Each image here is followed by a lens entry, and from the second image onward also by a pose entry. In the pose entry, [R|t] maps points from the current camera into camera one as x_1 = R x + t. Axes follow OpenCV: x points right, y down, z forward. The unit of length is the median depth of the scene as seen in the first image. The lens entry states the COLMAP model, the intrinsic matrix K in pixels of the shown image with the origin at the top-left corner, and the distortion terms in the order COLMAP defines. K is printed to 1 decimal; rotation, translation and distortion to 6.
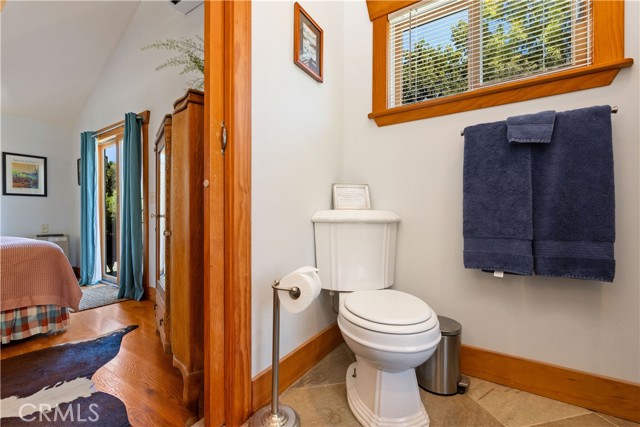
lens RADIAL K [[270.3, 0, 321.6], [0, 270.3, 216.9], [0, 0, 1]] dist [0.001429, -0.000086]
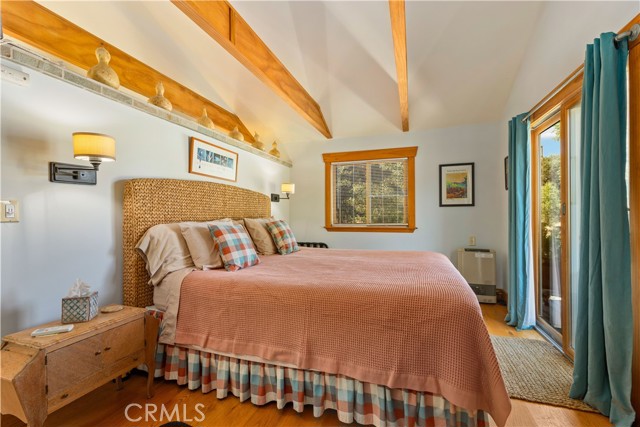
lens RADIAL K [[270.3, 0, 322.0], [0, 270.3, 214.5], [0, 0, 1]] dist [0.001429, -0.000086]
pose [[0.237784, -0.001659, -0.971317, -0.281073], [-0.003275, 0.999991, -0.002510, -0.046161], [0.971313, 0.003777, 0.237777, 0.315719]]
